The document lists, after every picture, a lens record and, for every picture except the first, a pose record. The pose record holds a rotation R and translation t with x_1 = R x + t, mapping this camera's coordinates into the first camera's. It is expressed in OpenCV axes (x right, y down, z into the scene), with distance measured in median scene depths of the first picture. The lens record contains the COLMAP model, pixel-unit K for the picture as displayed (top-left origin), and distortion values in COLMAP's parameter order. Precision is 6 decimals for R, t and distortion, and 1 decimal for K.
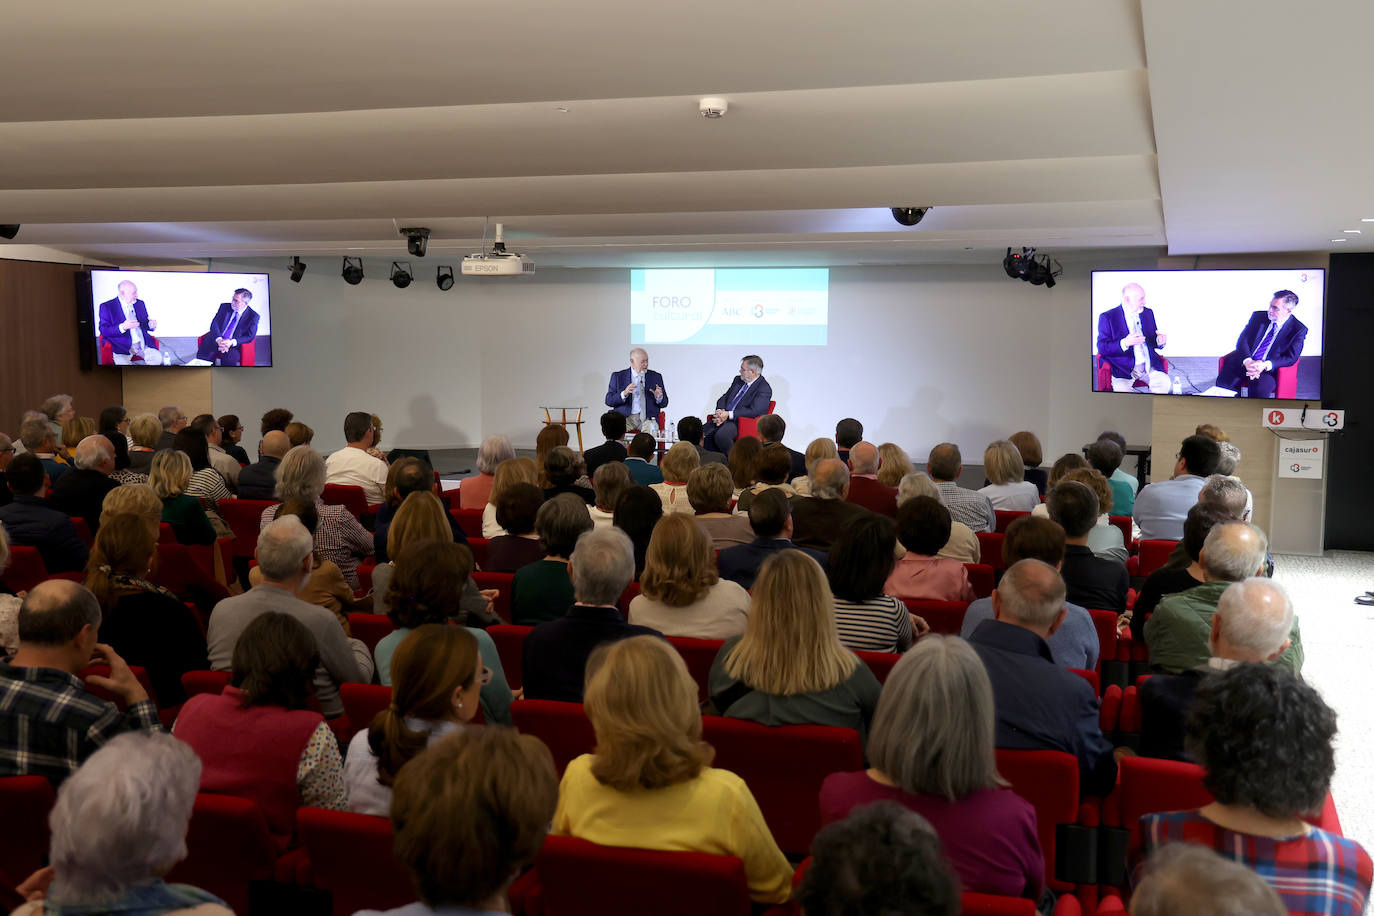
lens RADIAL K [[1420.1, 0, 689.3], [0, 1420.1, 458.2], [0, 0, 1]] dist [0.019673, 0.031421]
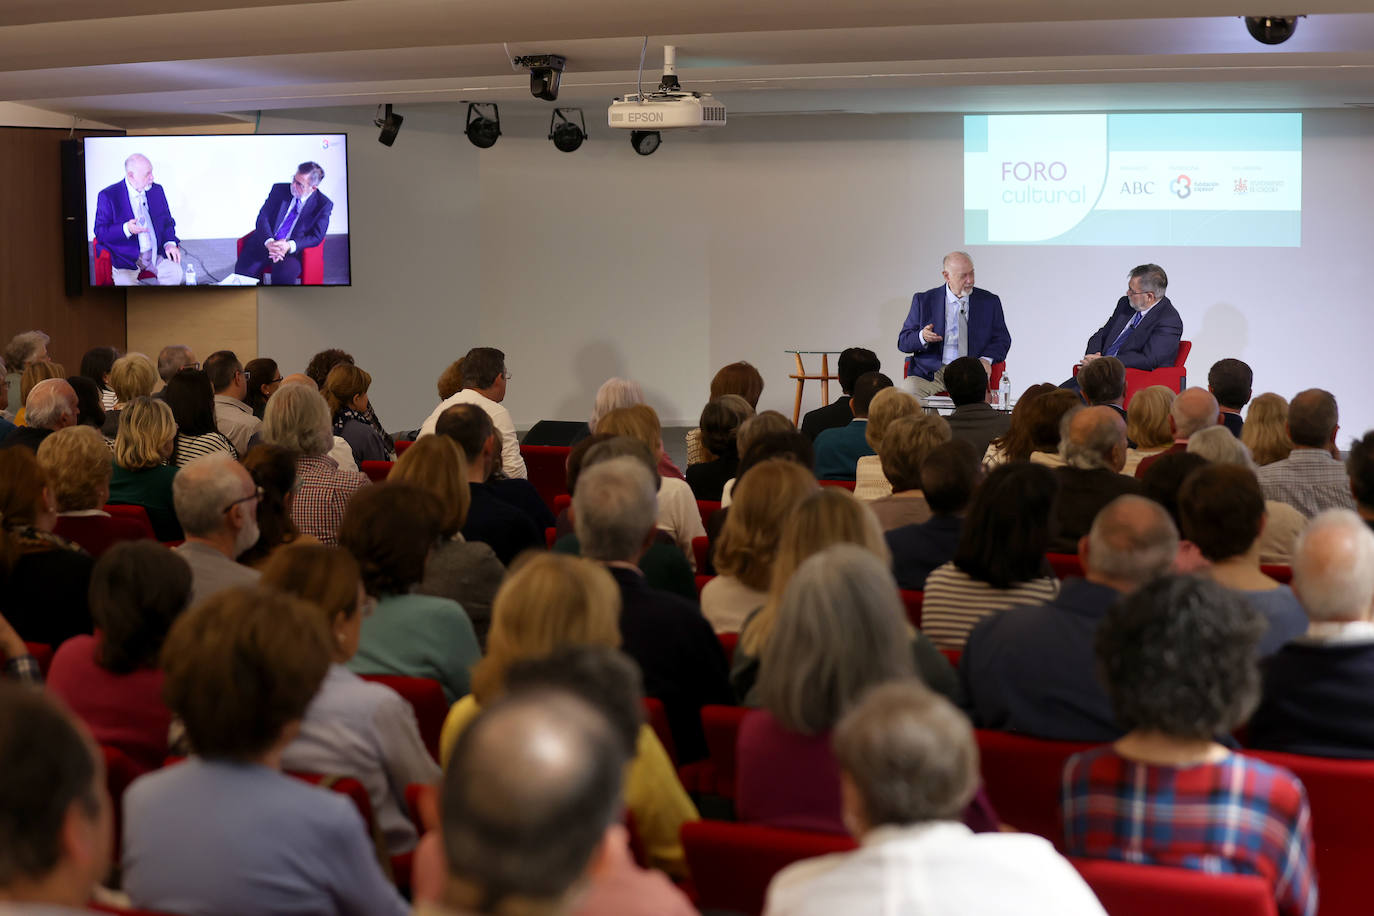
lens RADIAL K [[2759.5, 0, 687.0], [0, 2759.5, 458.0], [0, 0, 1]] dist [-0.358035, -0.071260]
pose [[0.980826, 0.007288, -0.194747, 0.076405], [-0.008779, 0.999938, -0.006796, 0.016137], [0.194686, 0.008375, 0.980830, -0.118369]]
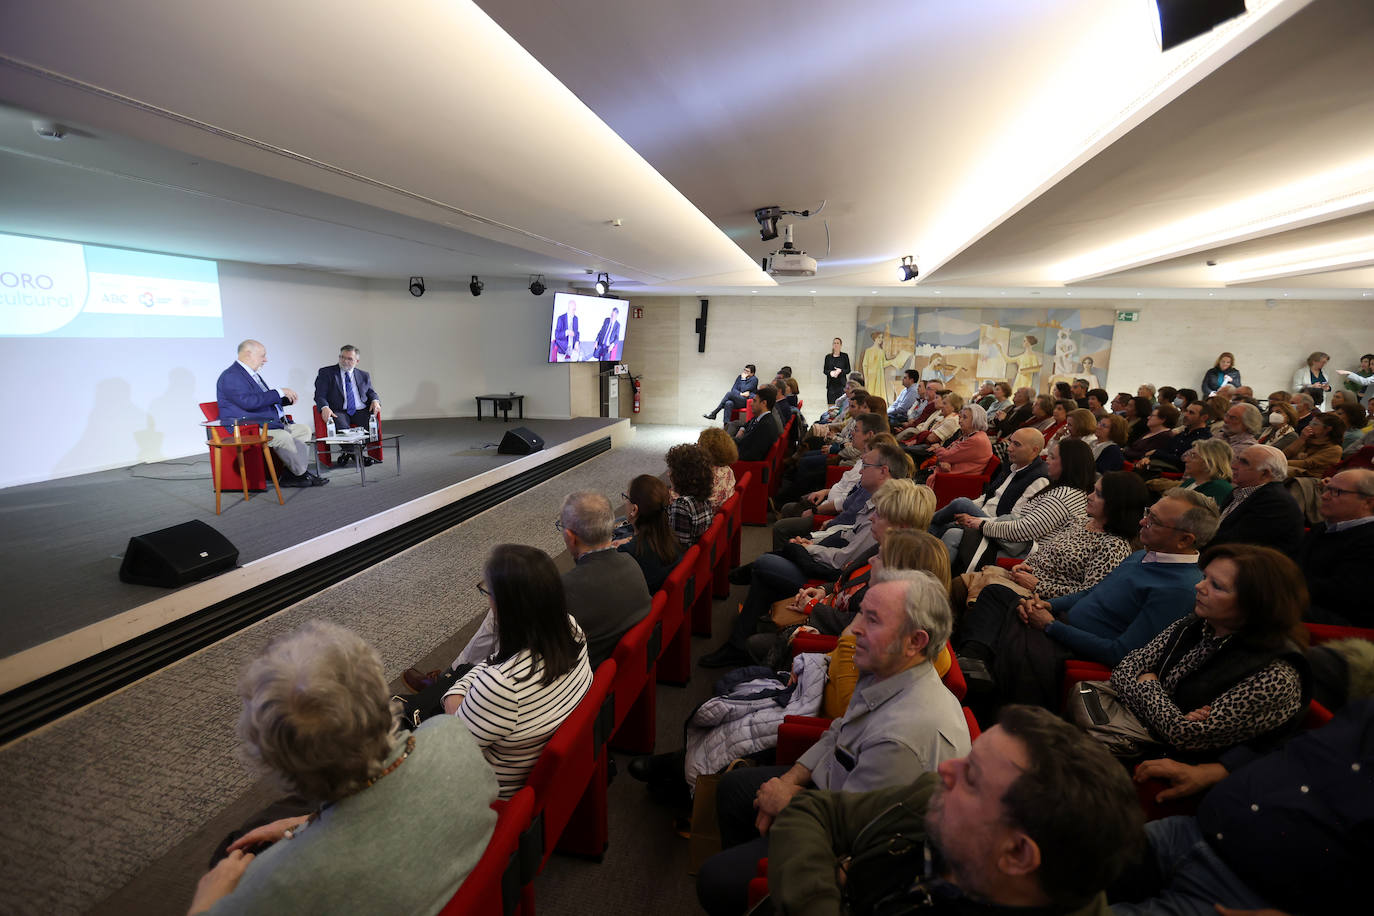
lens RADIAL K [[649.8, 0, 696.9], [0, 649.8, 454.3], [0, 0, 1]] dist [-0.041477, 0.024016]
pose [[-0.093458, -0.184905, 0.978303, -0.458012], [0.077123, 0.978306, 0.192273, -0.067181], [-0.992632, 0.093420, -0.077170, 0.795475]]
